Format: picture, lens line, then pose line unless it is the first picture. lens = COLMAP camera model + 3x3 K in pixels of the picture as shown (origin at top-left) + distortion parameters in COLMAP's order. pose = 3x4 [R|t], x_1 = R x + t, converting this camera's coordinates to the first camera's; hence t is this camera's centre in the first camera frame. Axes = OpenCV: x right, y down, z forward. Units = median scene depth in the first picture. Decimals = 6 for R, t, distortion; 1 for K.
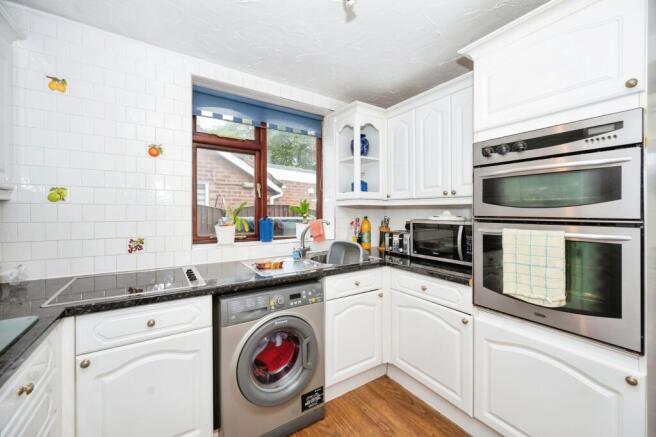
lens RADIAL K [[263.1, 0, 328.2], [0, 263.1, 212.9], [0, 0, 1]] dist [0.000491, 0.000088]
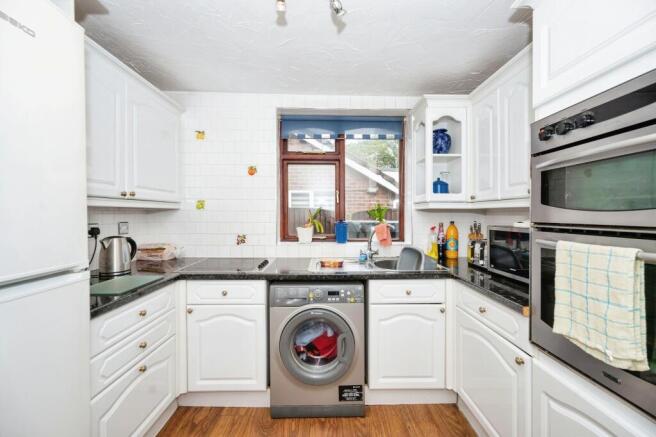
lens RADIAL K [[260.1, 0, 328.0], [0, 260.1, 218.5], [0, 0, 1]] dist [-0.000270, -0.000013]
pose [[0.848488, 0.007665, -0.529159, 0.373422], [-0.003844, 0.999958, 0.008321, -0.002235], [0.529200, -0.005027, 0.848482, 0.063709]]
